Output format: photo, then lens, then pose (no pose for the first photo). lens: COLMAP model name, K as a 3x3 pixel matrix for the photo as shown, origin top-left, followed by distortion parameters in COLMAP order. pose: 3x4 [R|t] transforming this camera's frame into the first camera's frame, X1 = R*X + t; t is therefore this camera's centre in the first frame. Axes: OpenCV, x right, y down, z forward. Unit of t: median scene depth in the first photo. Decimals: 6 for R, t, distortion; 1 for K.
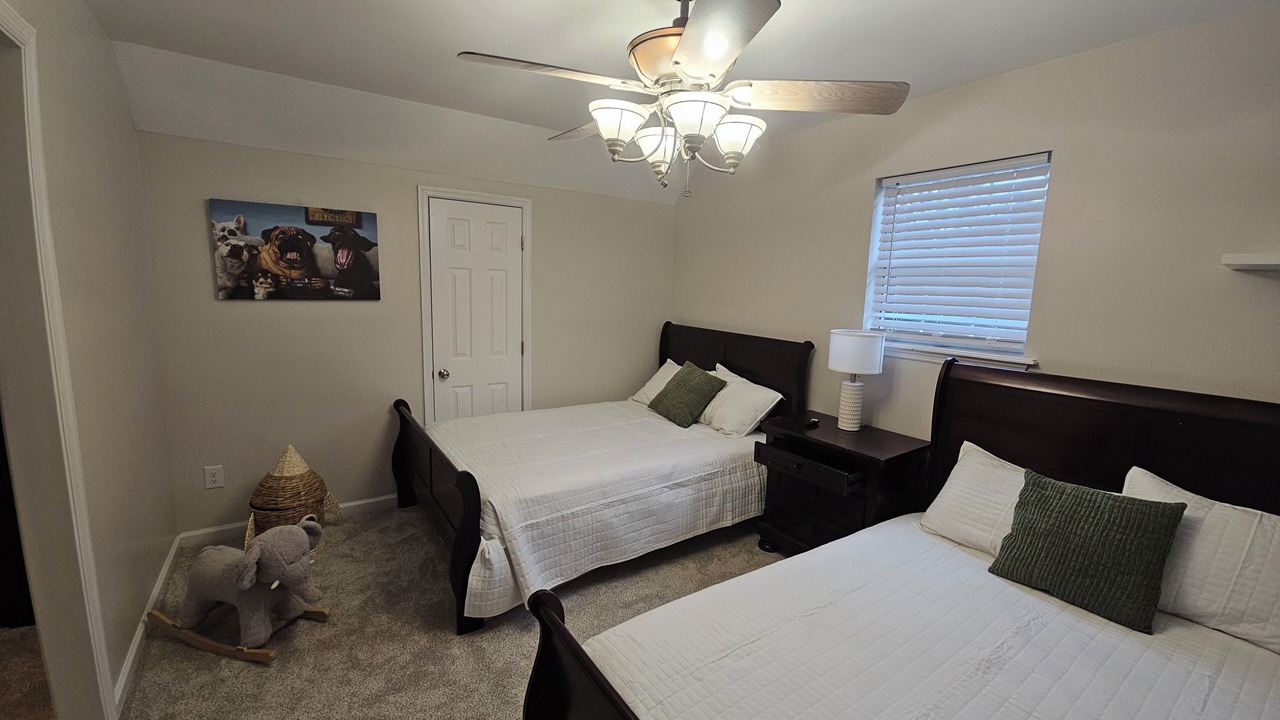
lens RADIAL K [[516.8, 0, 646.2], [0, 516.8, 360.2], [0, 0, 1]] dist [0.000486, 0.000112]
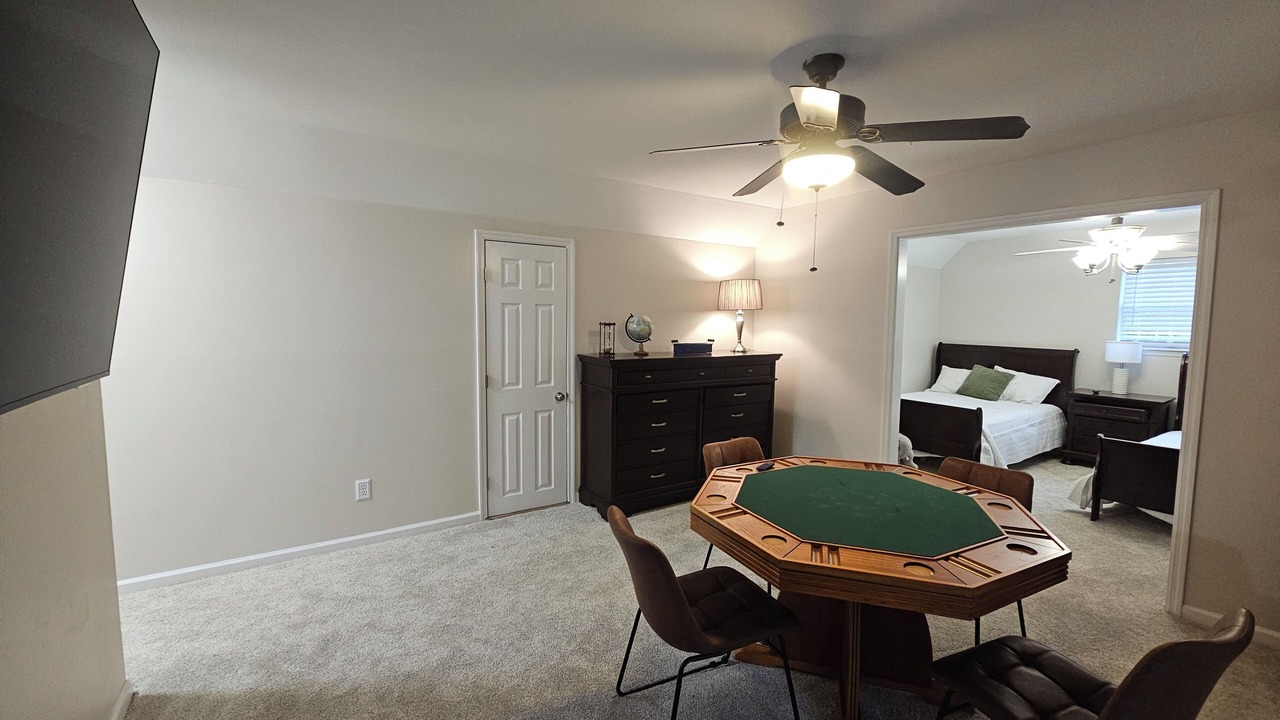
lens RADIAL K [[516.8, 0, 632.0], [0, 516.8, 361.0], [0, 0, 1]] dist [0.000486, 0.000112]
pose [[0.999473, -0.016270, -0.028105, -1.202955], [0.014634, 0.998240, -0.057478, 0.086517], [0.028991, 0.057036, 0.997951, -0.836363]]
